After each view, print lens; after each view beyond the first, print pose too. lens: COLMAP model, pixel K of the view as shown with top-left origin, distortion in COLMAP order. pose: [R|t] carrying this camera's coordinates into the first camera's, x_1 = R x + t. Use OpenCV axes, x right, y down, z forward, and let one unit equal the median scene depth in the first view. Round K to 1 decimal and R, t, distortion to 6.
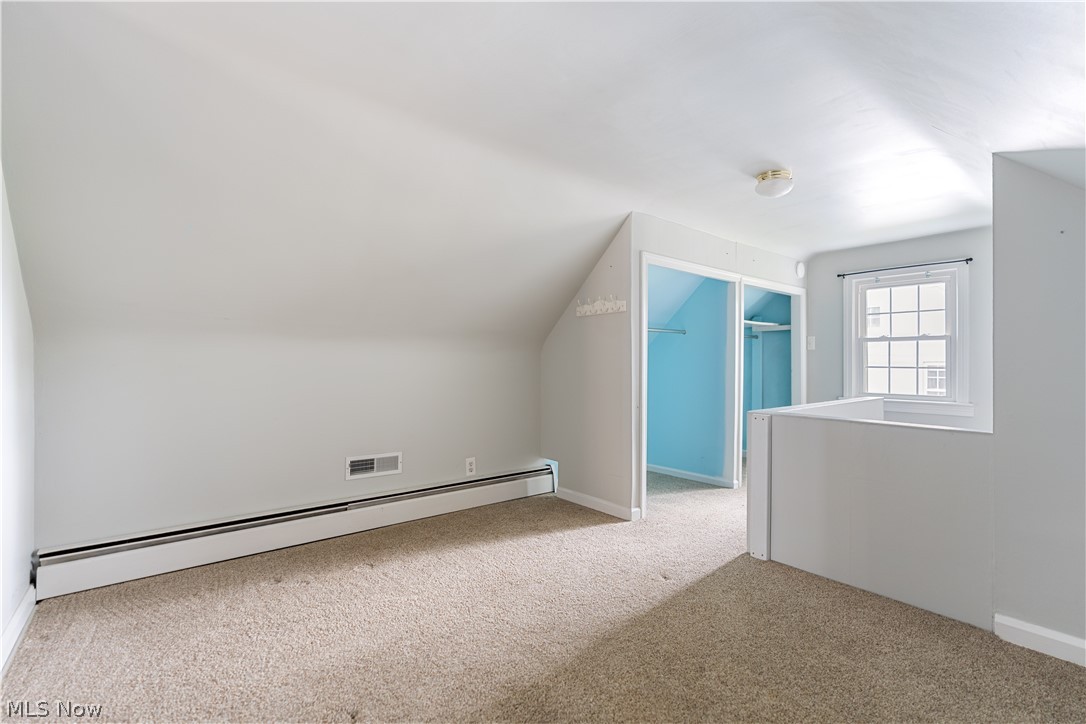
lens RADIAL K [[487.0, 0, 543.0], [0, 487.0, 362.0], [0, 0, 1]] dist [-0.006944, 0.001661]
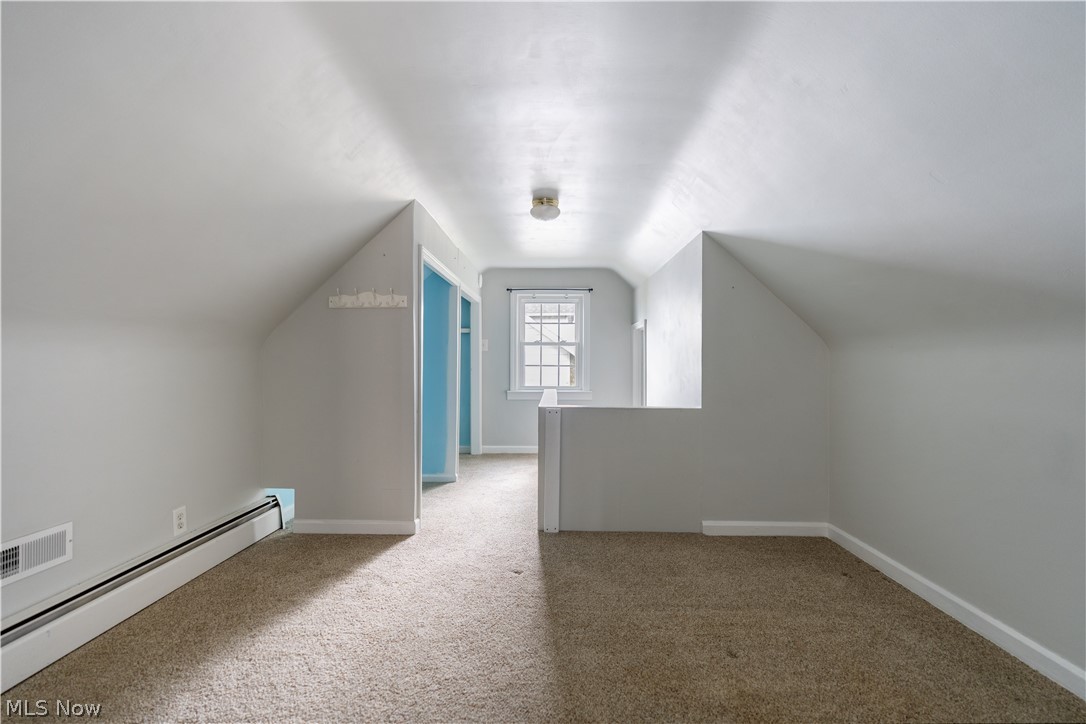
lens RADIAL K [[488.7, 0, 546.3], [0, 488.7, 366.6], [0, 0, 1]] dist [-0.004686, 0.000325]
pose [[0.647949, -0.010107, 0.761617, -0.352928], [-0.001279, 0.999896, 0.014358, -0.006849], [-0.761683, -0.010277, 0.647869, 0.201341]]
